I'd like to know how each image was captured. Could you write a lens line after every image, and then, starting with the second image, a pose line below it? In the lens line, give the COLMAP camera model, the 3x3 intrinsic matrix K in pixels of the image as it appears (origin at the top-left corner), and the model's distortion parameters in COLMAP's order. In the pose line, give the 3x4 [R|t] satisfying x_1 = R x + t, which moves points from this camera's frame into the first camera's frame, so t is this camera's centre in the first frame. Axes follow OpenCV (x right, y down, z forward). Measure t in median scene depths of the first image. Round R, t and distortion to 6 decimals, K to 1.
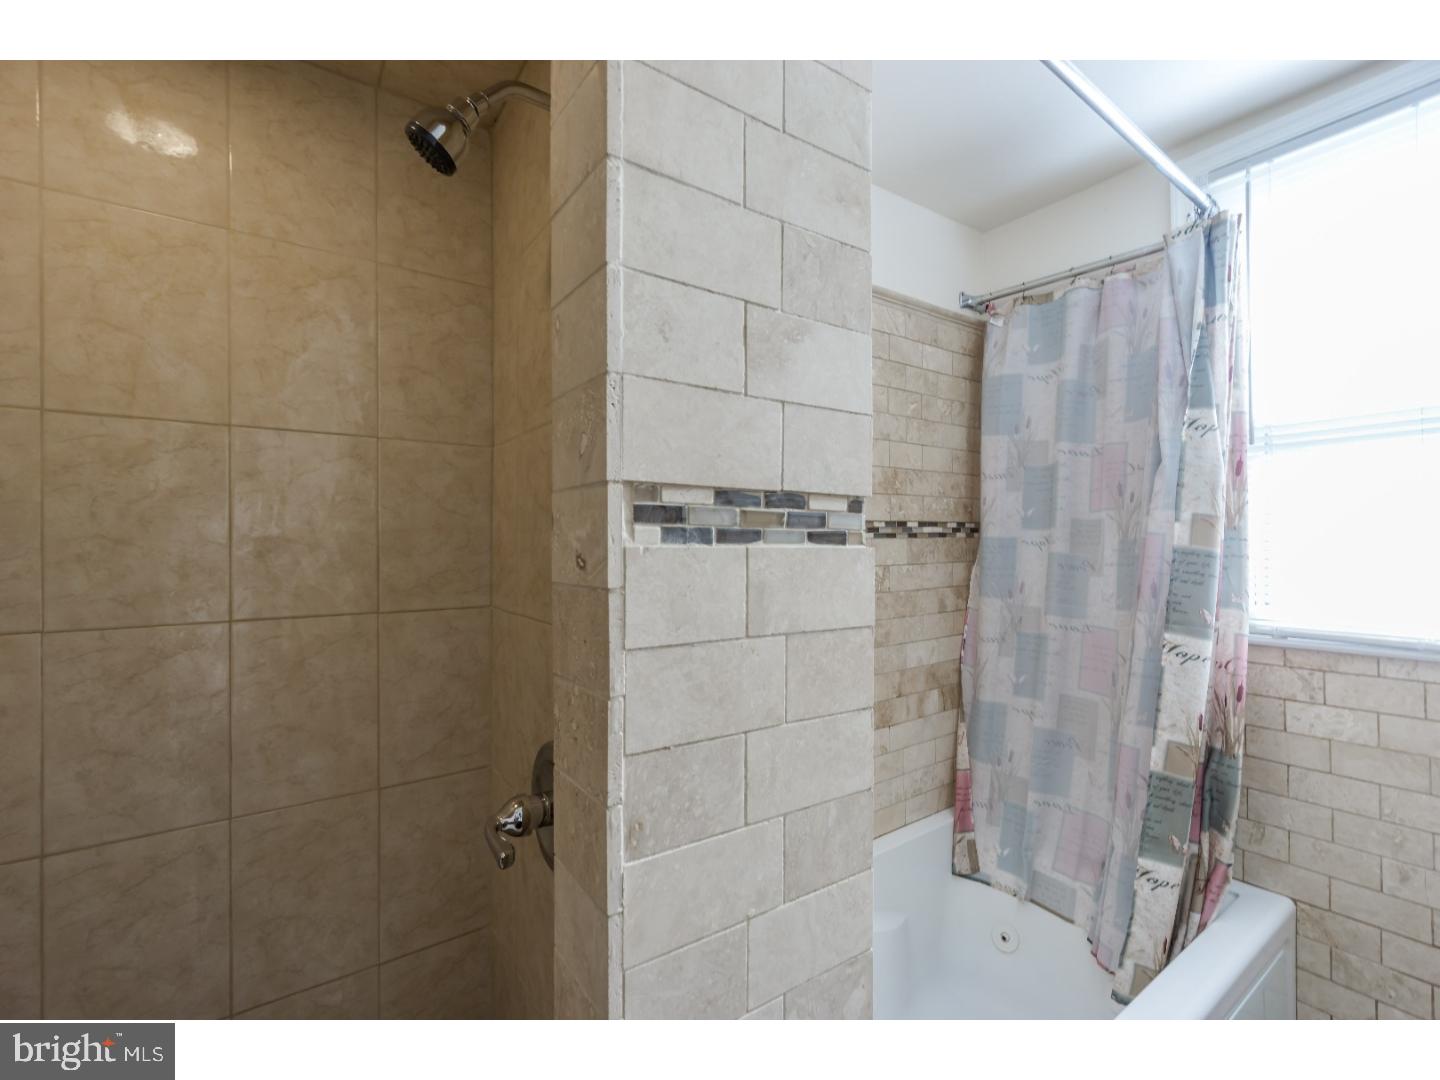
lens RADIAL K [[621.3, 0, 726.6], [0, 621.3, 541.8], [0, 0, 1]] dist [-0.002564, 0.000793]
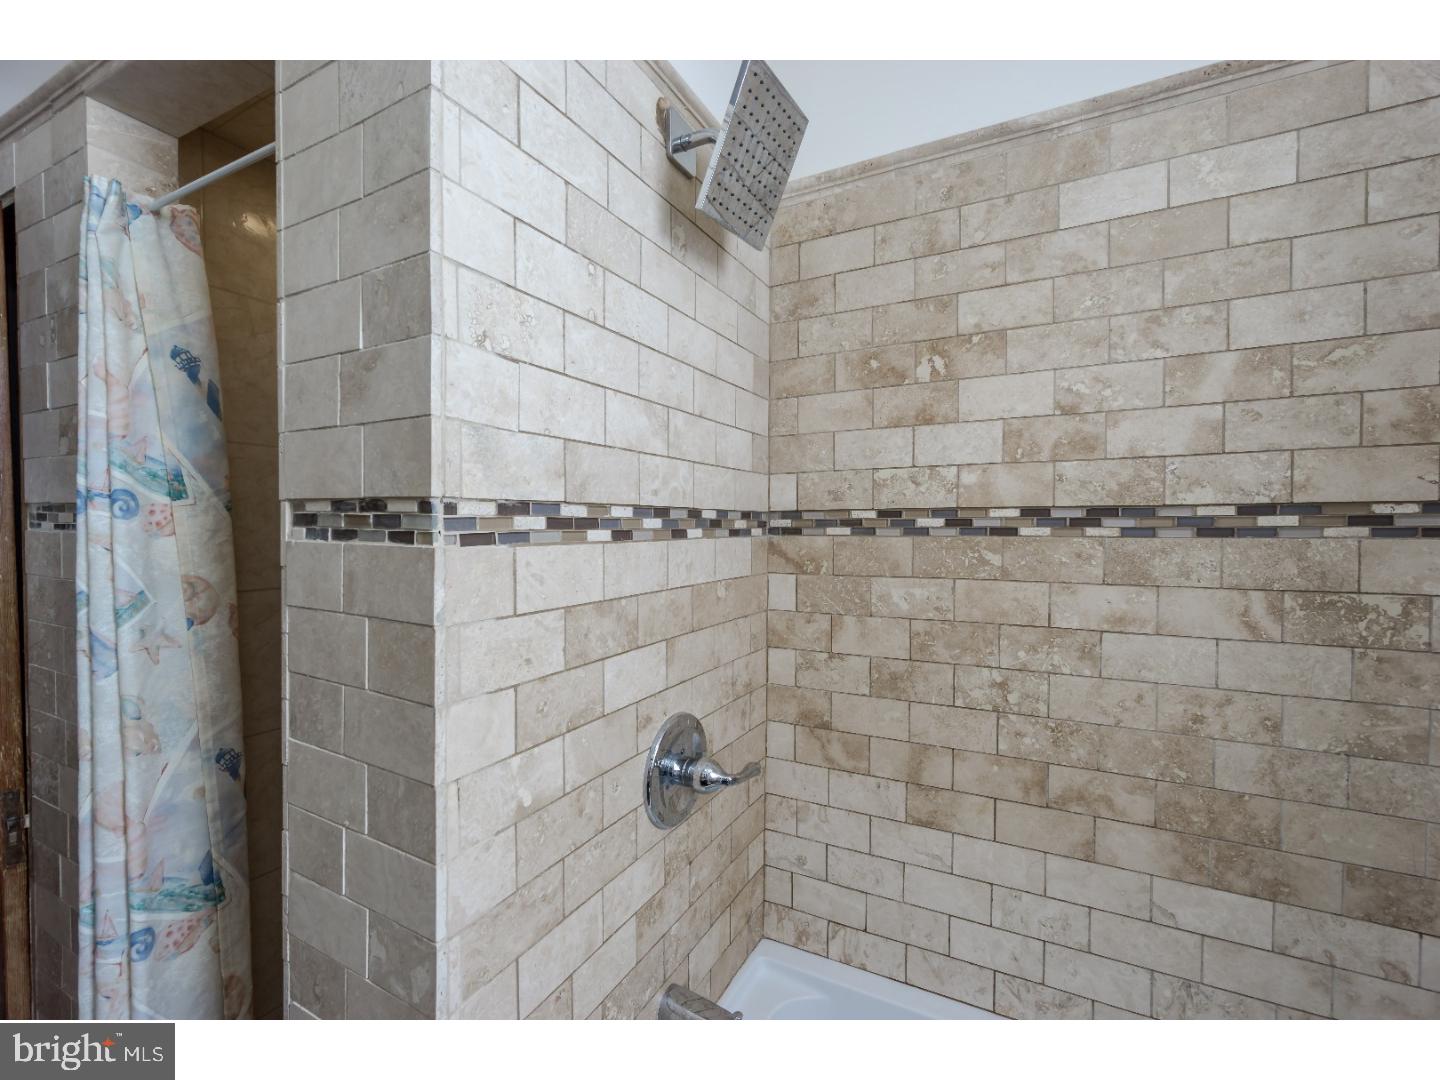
lens RADIAL K [[621.3, 0, 715.3], [0, 621.3, 541.6], [0, 0, 1]] dist [-0.002564, 0.000793]
pose [[0.447325, 0.022510, -0.894088, 0.605056], [-0.008504, 0.999745, 0.020915, -0.011231], [0.894331, -0.001752, 0.447403, 0.437852]]
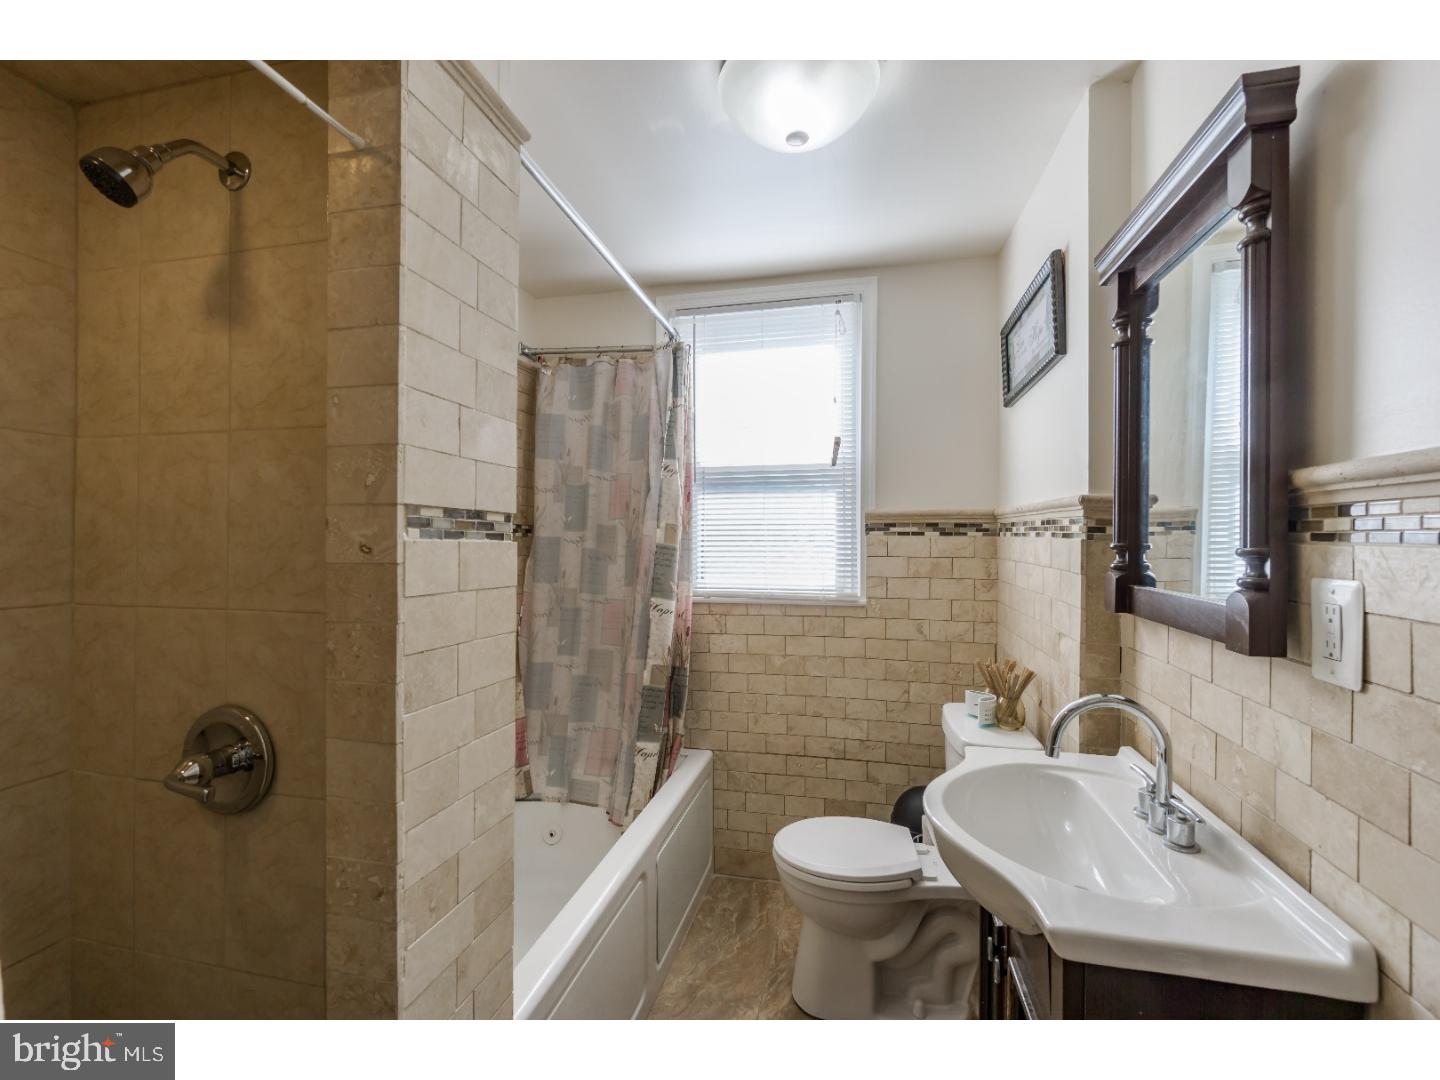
lens RADIAL K [[621.3, 0, 724.7], [0, 621.3, 542.2], [0, 0, 1]] dist [-0.002564, 0.000793]
pose [[0.744411, 0.004584, 0.667705, -0.233674], [-0.006203, 0.999981, 0.000050, 0.002770], [-0.667692, -0.004179, 0.744426, -0.333671]]
